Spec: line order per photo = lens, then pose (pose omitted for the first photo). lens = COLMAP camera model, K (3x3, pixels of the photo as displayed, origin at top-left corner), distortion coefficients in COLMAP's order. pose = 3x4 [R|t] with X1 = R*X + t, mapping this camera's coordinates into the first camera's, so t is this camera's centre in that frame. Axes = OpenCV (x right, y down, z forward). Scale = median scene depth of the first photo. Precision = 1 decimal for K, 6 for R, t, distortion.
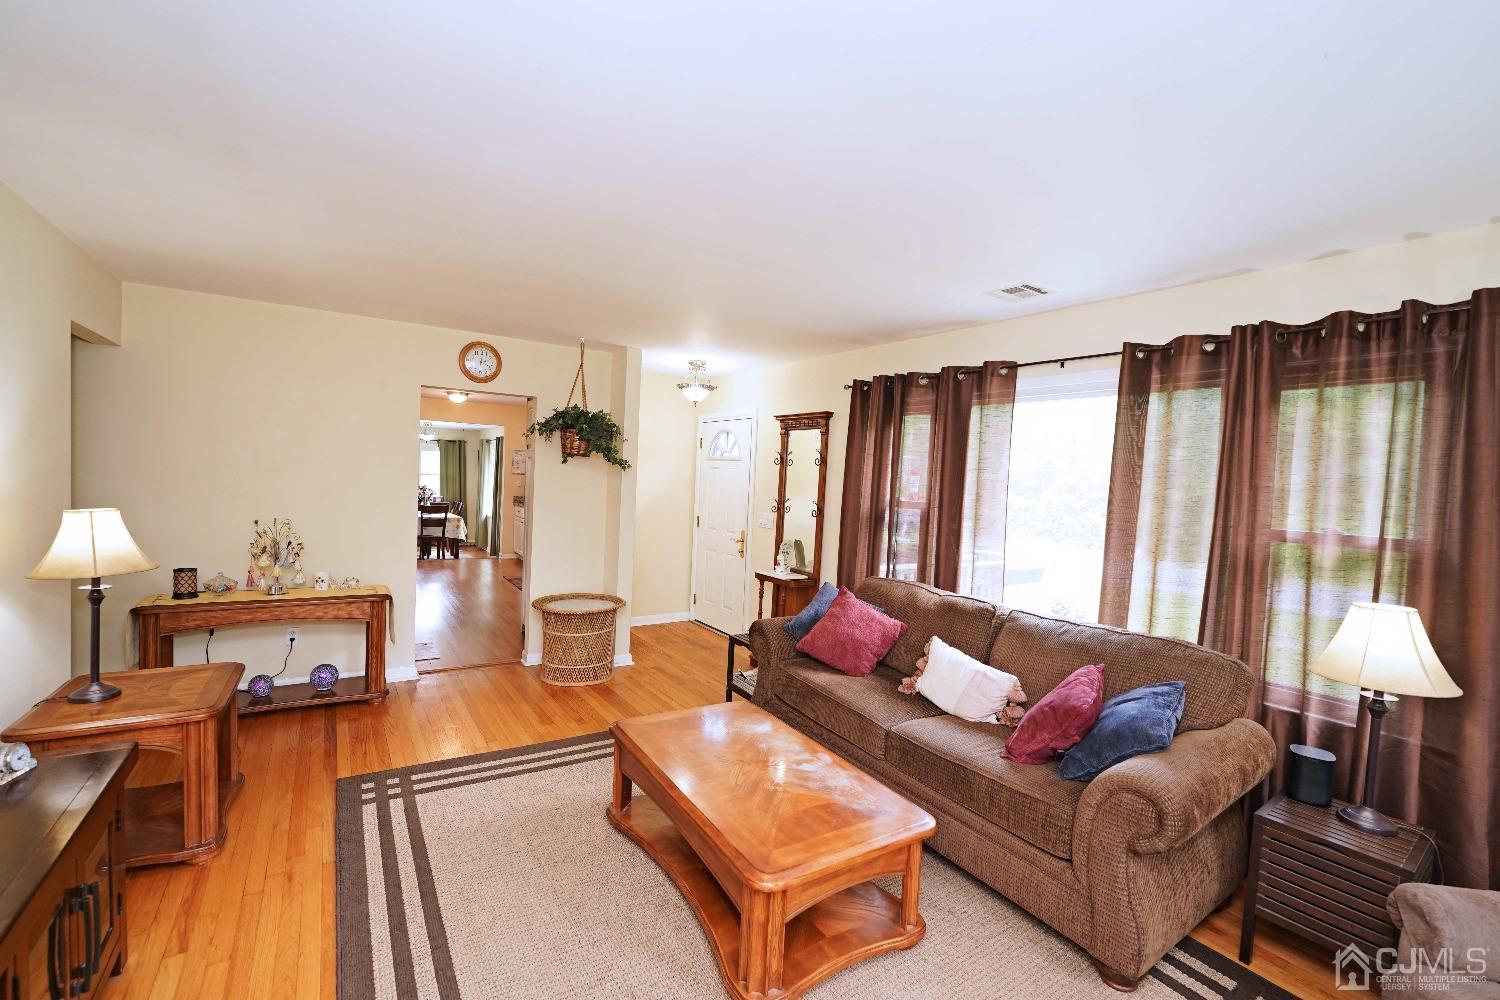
lens RADIAL K [[633.7, 0, 746.4], [0, 633.7, 505.1], [0, 0, 1]] dist [-0.026269, 0.000005]
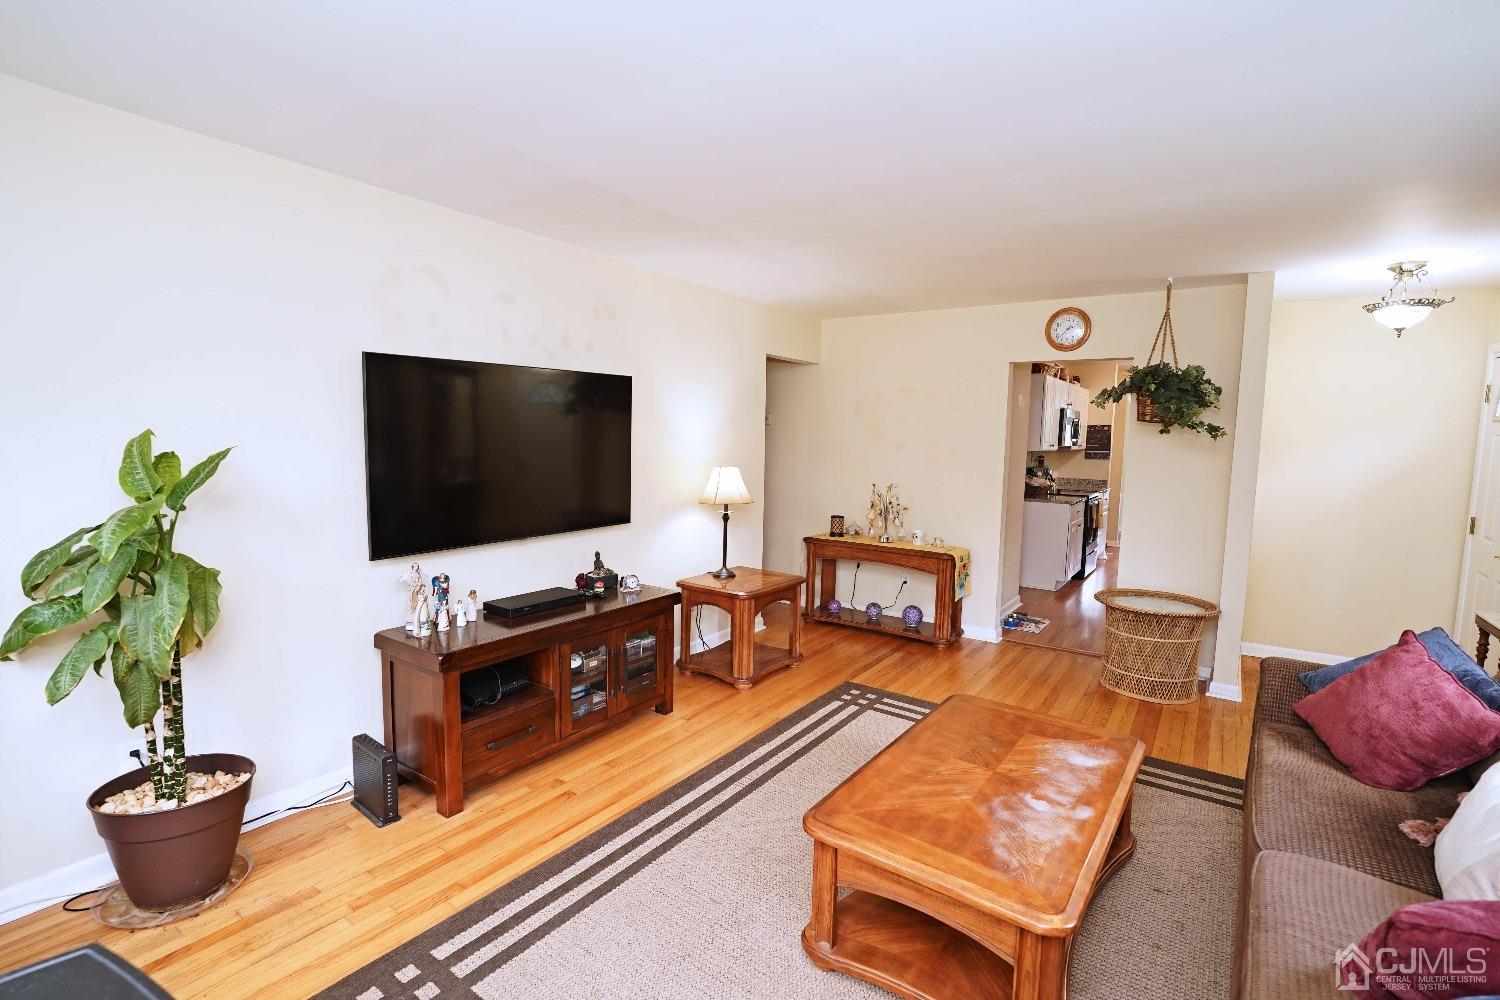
lens RADIAL K [[688.8, 0, 749.0], [0, 688.8, 502.3], [0, 0, 1]] dist [-0.014126, 0.000070]
pose [[0.366546, 0.053715, -0.928848, 0.438293], [-0.045283, 0.998179, 0.039854, 0.015960], [0.929297, 0.027453, 0.368311, 0.208173]]
